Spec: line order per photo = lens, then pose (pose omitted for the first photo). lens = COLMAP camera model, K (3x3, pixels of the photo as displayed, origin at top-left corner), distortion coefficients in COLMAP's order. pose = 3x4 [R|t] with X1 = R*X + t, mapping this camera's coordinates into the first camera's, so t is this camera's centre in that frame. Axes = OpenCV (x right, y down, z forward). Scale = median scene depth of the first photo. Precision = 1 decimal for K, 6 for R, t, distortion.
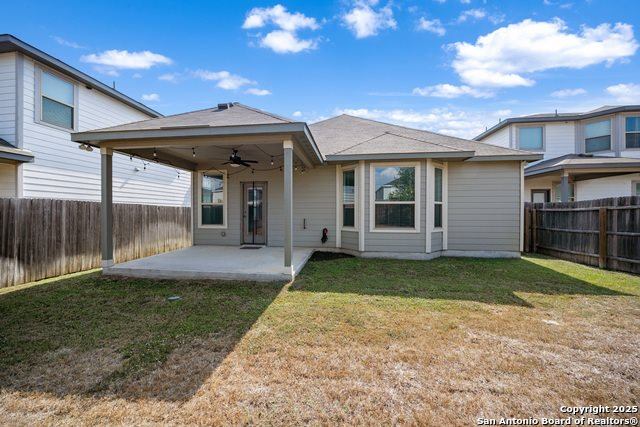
lens RADIAL K [[233.9, 0, 316.6], [0, 233.9, 214.6], [0, 0, 1]] dist [-0.002295, -0.000162]
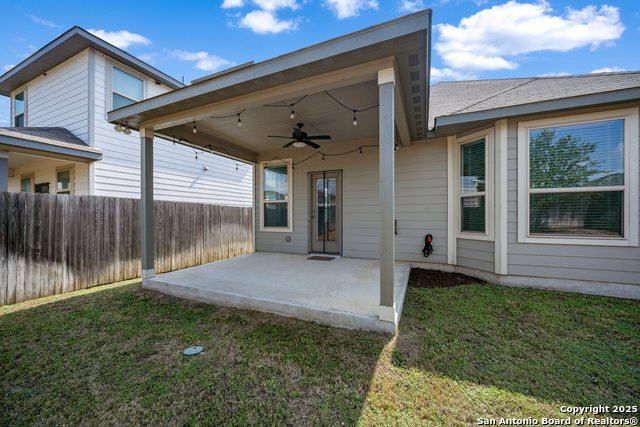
lens RADIAL K [[237.1, 0, 319.4], [0, 237.1, 217.4], [0, 0, 1]] dist [-0.001547, -0.000158]
pose [[0.959729, -0.002408, -0.280917, -0.082811], [0.001025, 0.999987, -0.005068, 0.016399], [0.280925, 0.004576, 0.959719, 0.309083]]
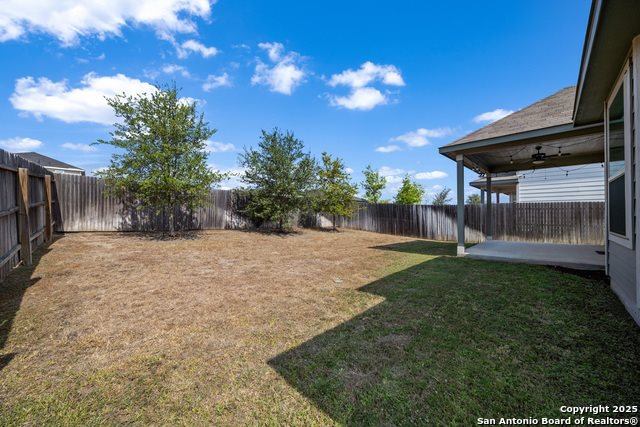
lens RADIAL K [[237.1, 0, 319.4], [0, 237.1, 217.4], [0, 0, 1]] dist [-0.001547, -0.000158]
pose [[-0.594241, 0.007480, -0.804252, 1.053142], [-0.005535, 0.999895, 0.013389, 0.025680], [0.804268, 0.012408, -0.594137, 0.824030]]
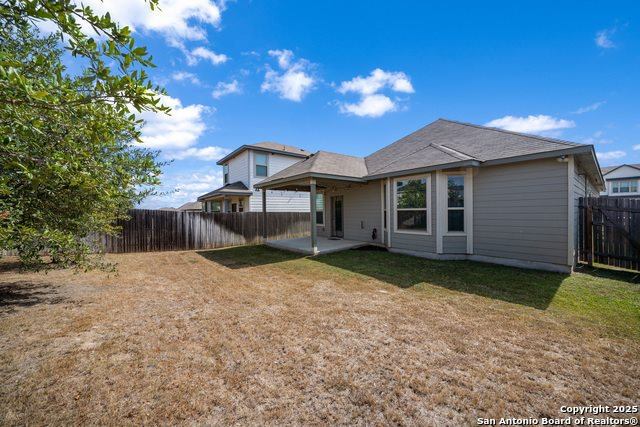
lens RADIAL K [[233.9, 0, 316.6], [0, 233.9, 214.6], [0, 0, 1]] dist [-0.002295, -0.000162]
pose [[0.713628, -0.003230, -0.700517, 0.847592], [0.009686, 0.999939, 0.005256, -0.035886], [0.700457, -0.010536, 0.713616, -0.215540]]
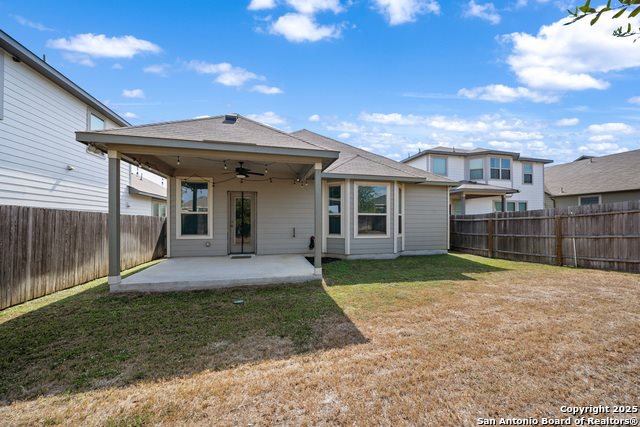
lens RADIAL K [[243.5, 0, 321.1], [0, 243.5, 223.6], [0, 0, 1]] dist [-0.002008, -0.000102]
pose [[0.935058, -0.003262, 0.354479, -0.389394], [0.001710, 0.999988, 0.004691, -0.008197], [-0.354490, -0.003780, 0.935052, -0.121128]]
